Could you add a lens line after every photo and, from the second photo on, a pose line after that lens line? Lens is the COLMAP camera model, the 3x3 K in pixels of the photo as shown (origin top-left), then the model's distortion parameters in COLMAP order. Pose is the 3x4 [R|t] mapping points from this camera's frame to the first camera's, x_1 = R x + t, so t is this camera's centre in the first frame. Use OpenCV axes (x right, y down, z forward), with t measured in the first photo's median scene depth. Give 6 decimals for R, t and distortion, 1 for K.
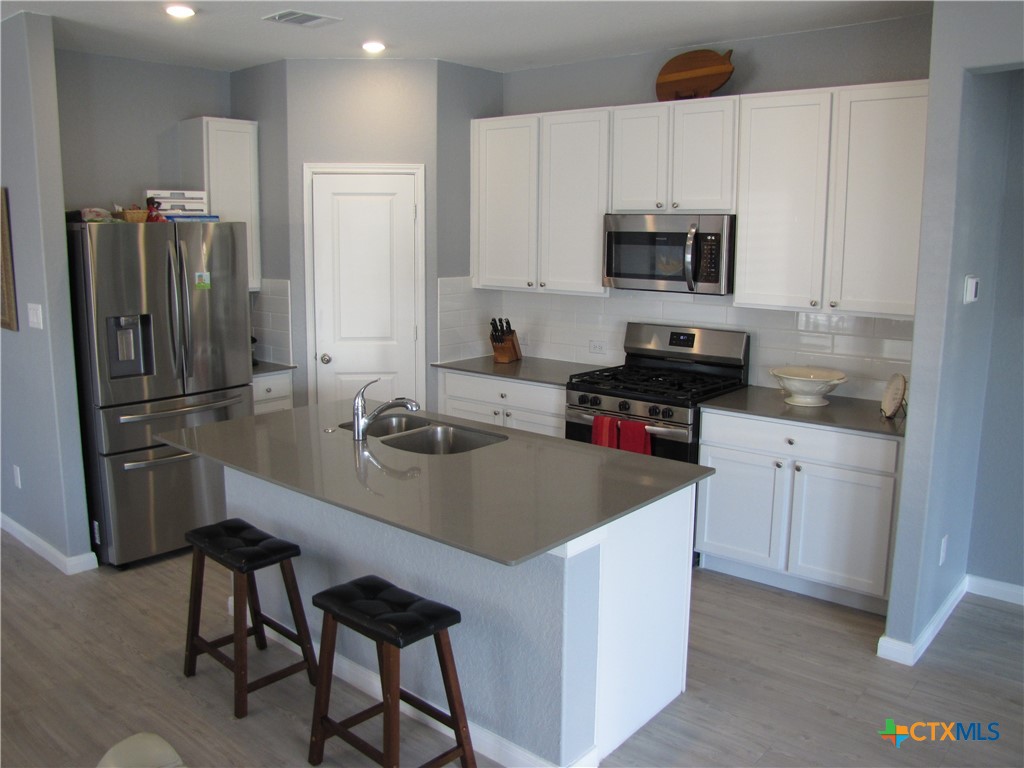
lens RADIAL K [[853.2, 0, 508.3], [0, 853.2, 378.6], [0, 0, 1]] dist [-0.189595, 0.161288]
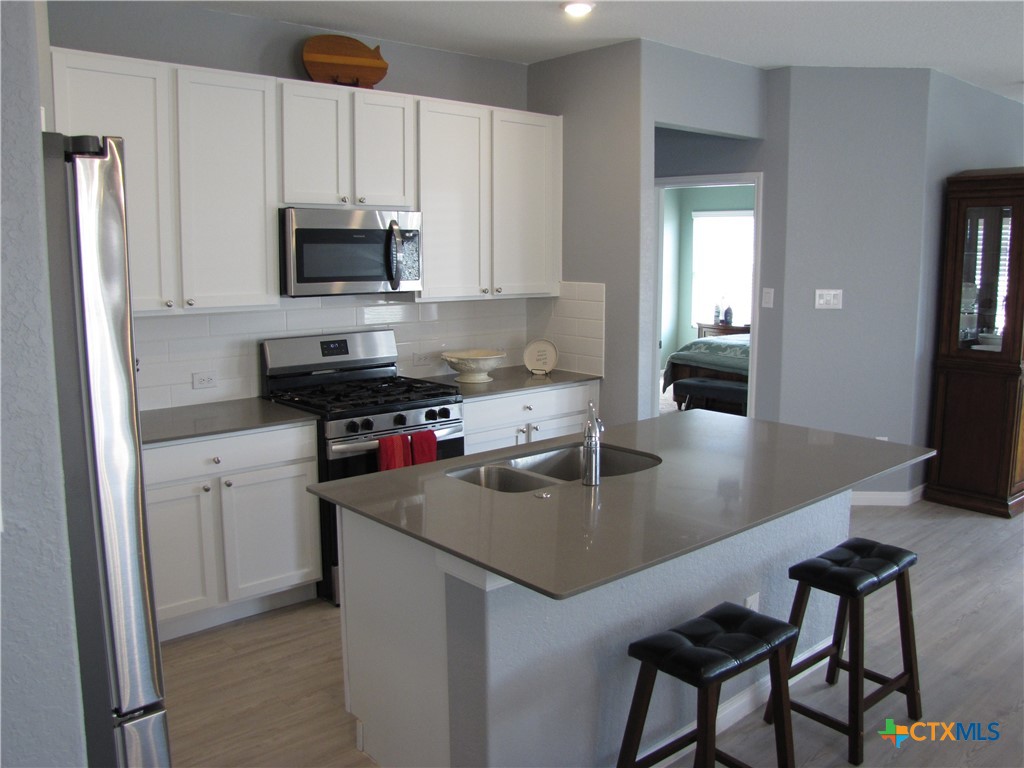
lens RADIAL K [[853.2, 0, 508.3], [0, 853.2, 378.6], [0, 0, 1]] dist [-0.189595, 0.161288]
pose [[0.133769, -0.146782, 0.980082, -0.735461], [0.170696, 0.977602, 0.123113, -0.103272], [-0.976201, 0.150827, 0.155828, 0.745875]]
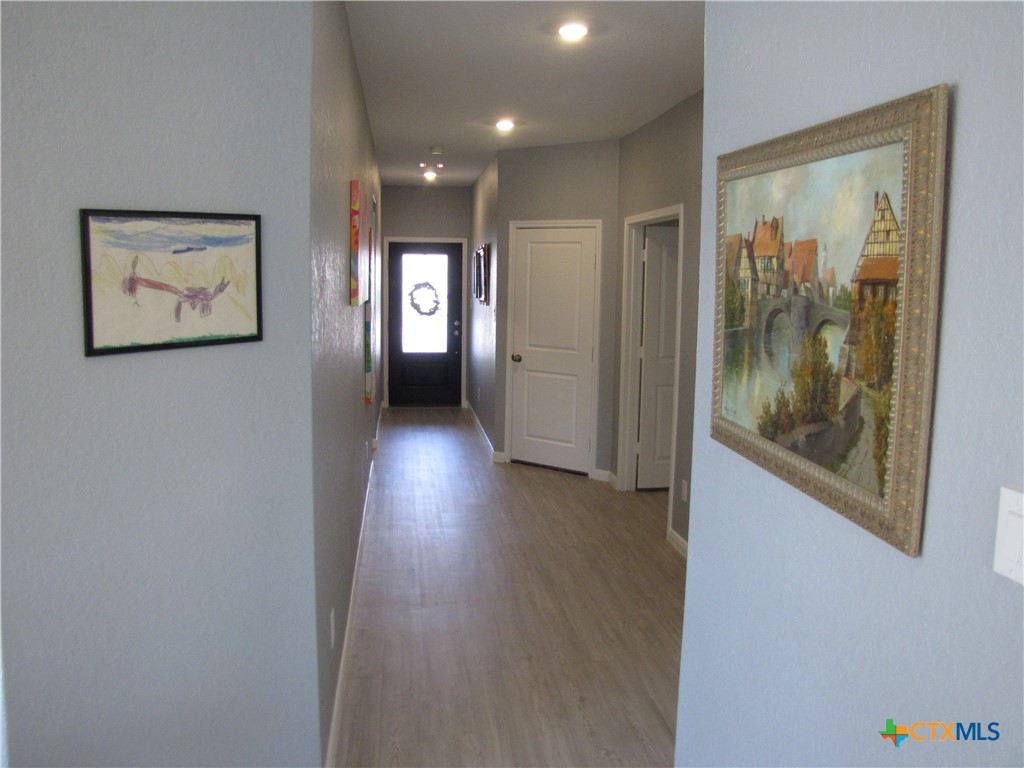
lens RADIAL K [[853.2, 0, 508.3], [0, 853.2, 378.6], [0, 0, 1]] dist [-0.189595, 0.161288]
pose [[0.739276, 0.086835, -0.667780, -0.508139], [-0.126336, 0.991928, -0.010876, -0.100629], [0.661445, 0.092406, 0.744279, 0.648713]]
